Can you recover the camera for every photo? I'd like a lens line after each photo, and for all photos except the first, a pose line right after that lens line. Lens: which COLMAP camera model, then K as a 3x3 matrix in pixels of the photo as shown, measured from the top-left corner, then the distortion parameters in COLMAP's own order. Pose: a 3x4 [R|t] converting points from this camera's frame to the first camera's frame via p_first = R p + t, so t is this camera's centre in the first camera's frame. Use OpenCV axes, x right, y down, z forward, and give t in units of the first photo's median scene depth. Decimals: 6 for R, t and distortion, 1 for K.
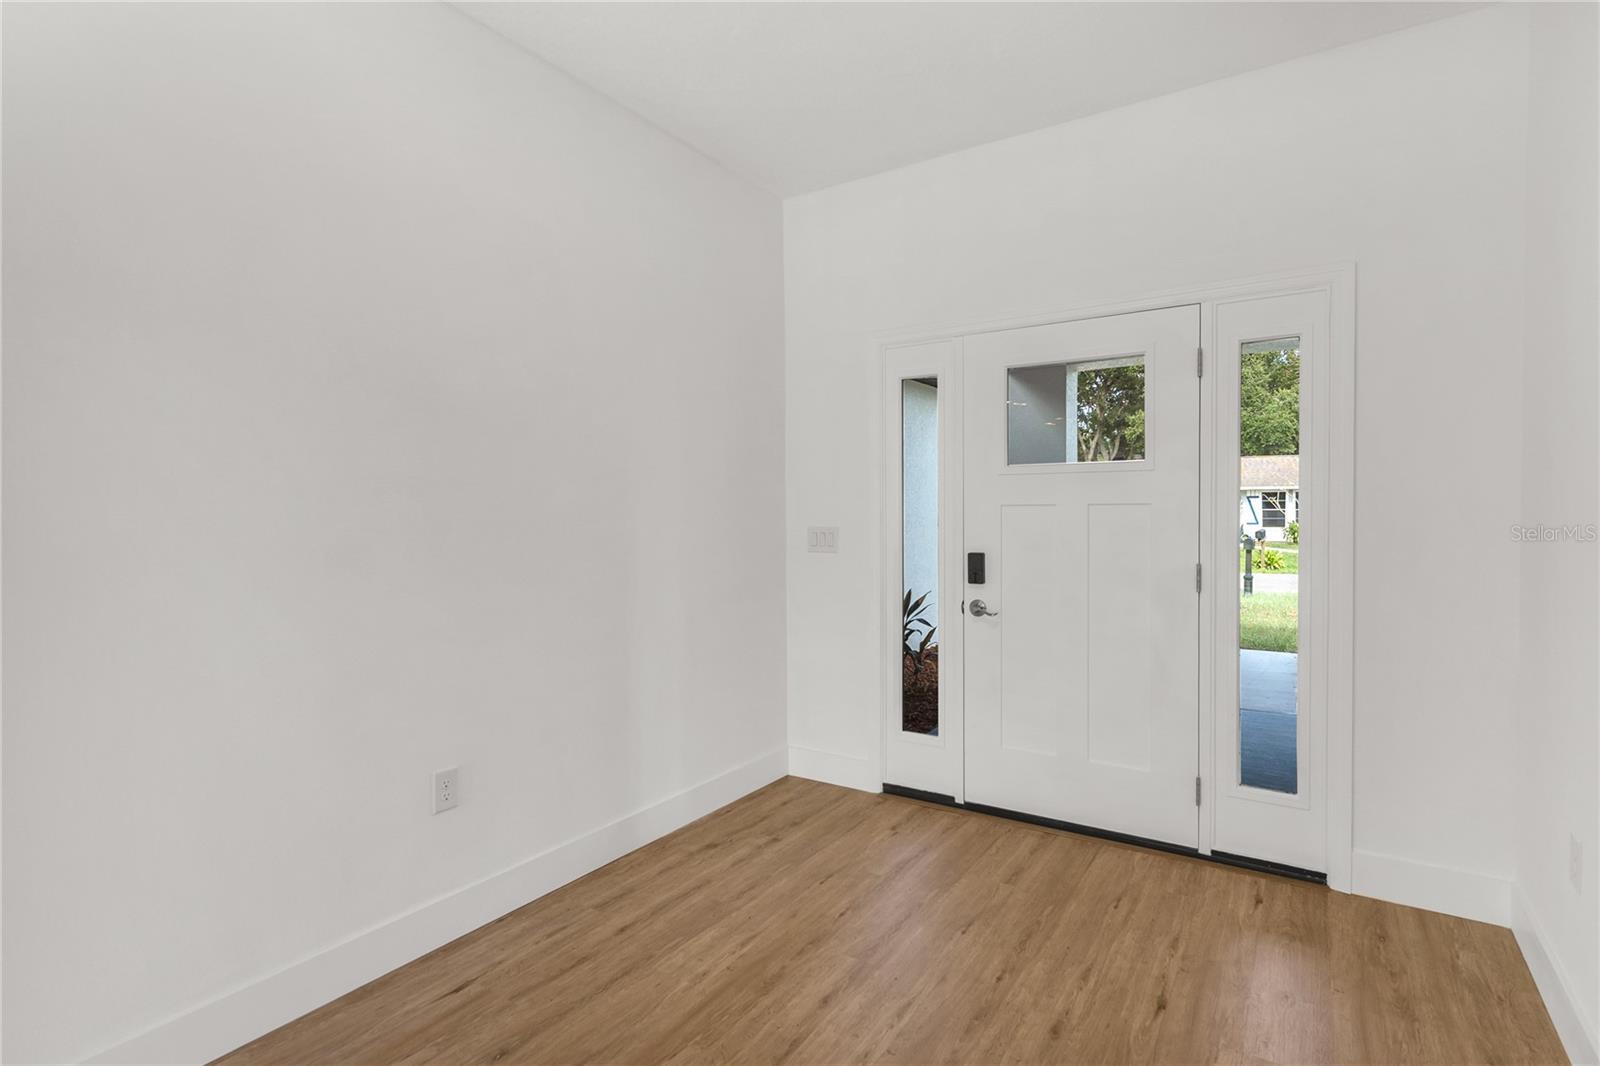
lens RADIAL K [[738.2, 0, 801.5], [0, 738.2, 514.7], [0, 0, 1]] dist [-0.040942, -0.000071]
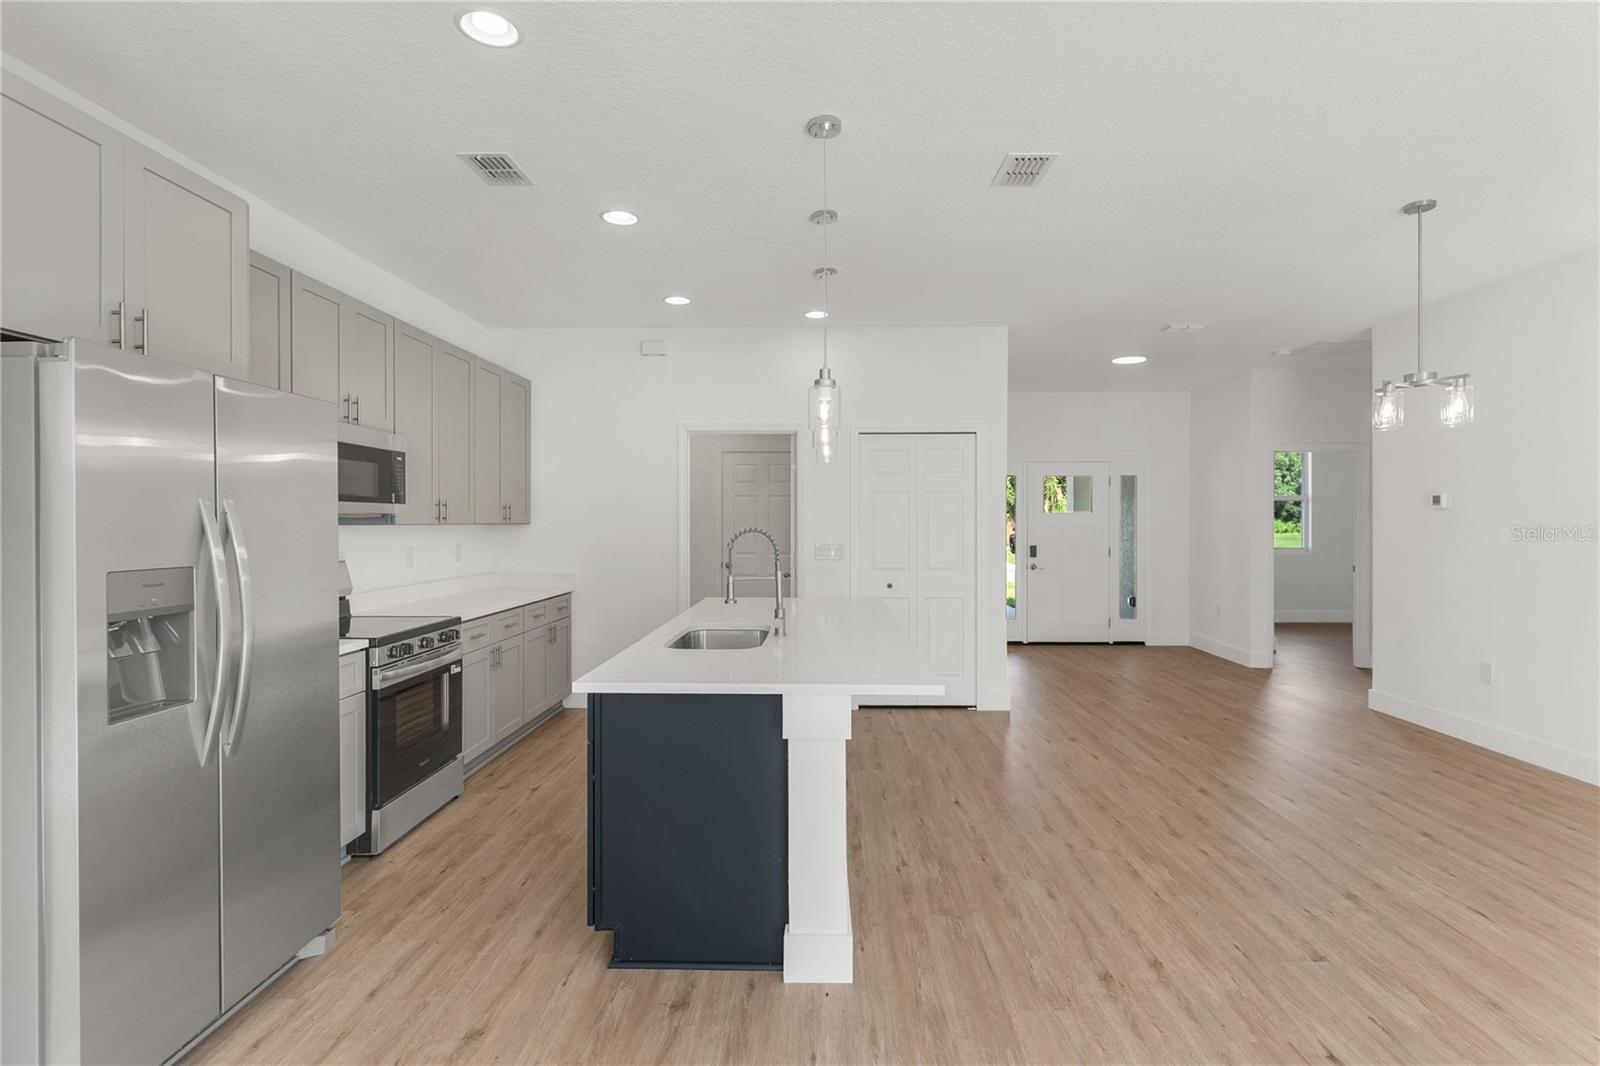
lens RADIAL K [[786.7, 0, 807.8], [0, 786.7, 516.9], [0, 0, 1]] dist [-0.001511, -0.000414]
pose [[0.834824, 0.004420, 0.550499, -0.088966], [0.004771, 0.999872, -0.015263, -0.000539], [-0.550496, 0.015368, 0.834696, -0.040783]]
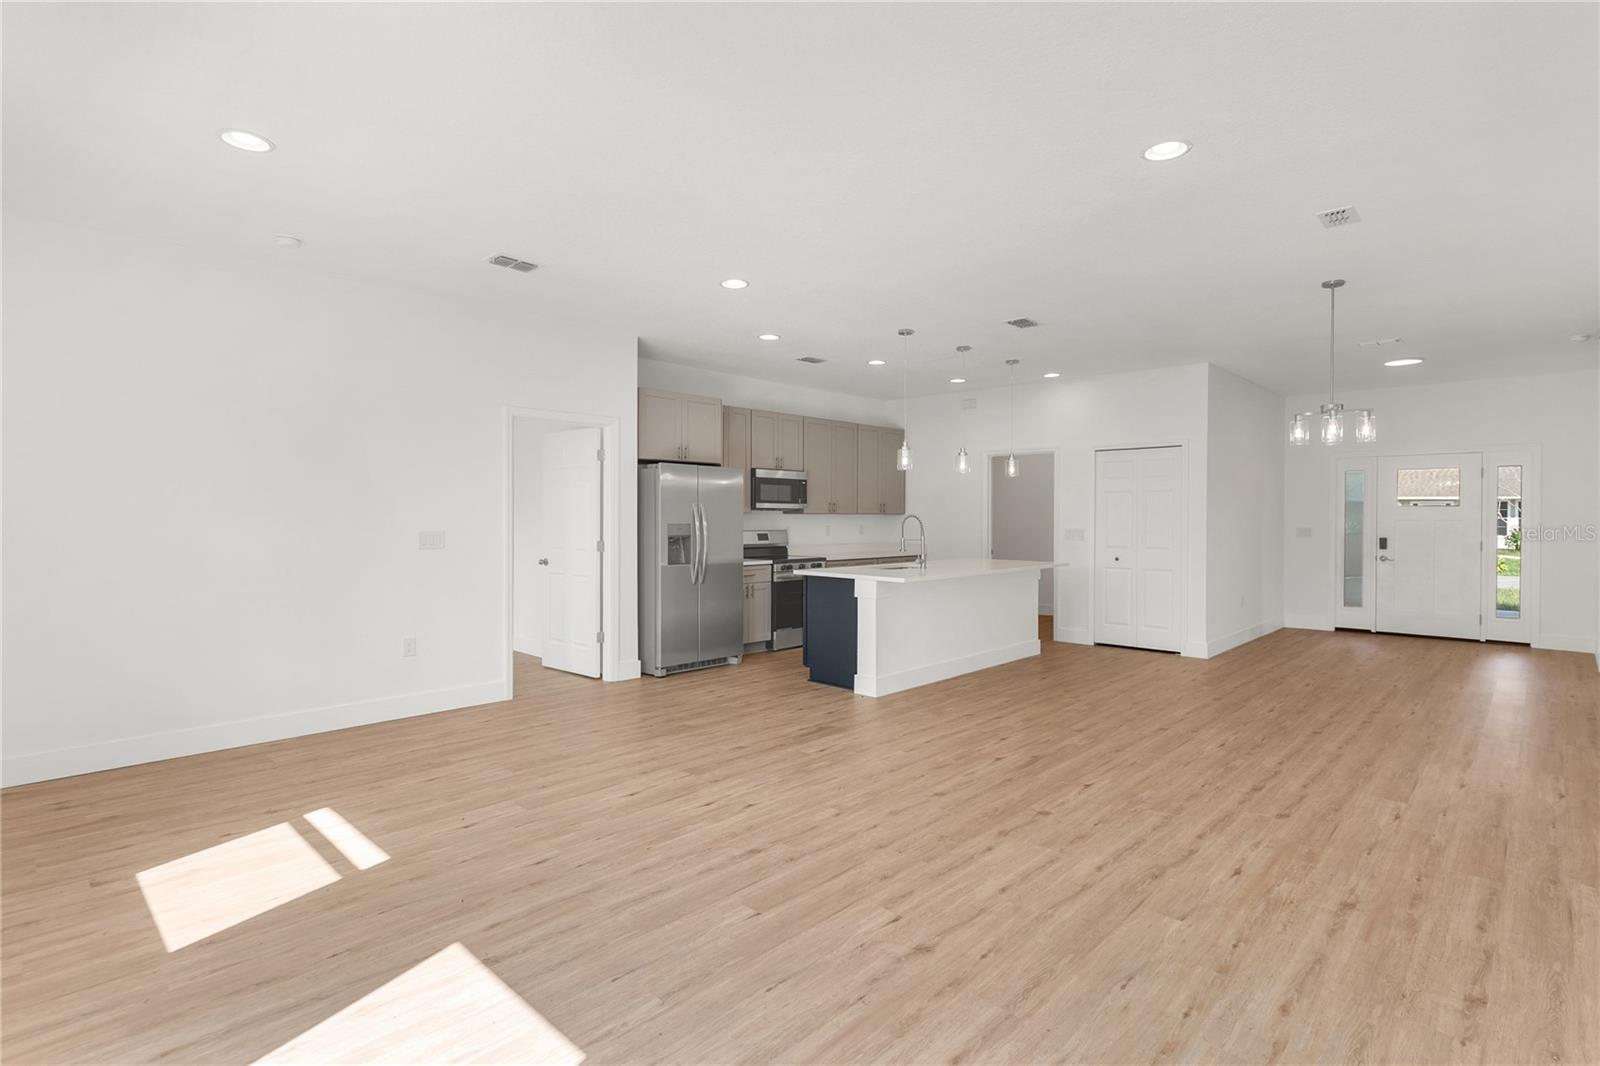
lens RADIAL K [[786.7, 0, 807.8], [0, 786.7, 516.9], [0, 0, 1]] dist [-0.001511, -0.000414]
pose [[0.988456, 0.005049, -0.151426, -0.063261], [-0.006384, 0.999945, -0.008329, 0.000564], [0.151376, 0.009200, 0.988433, -0.097335]]
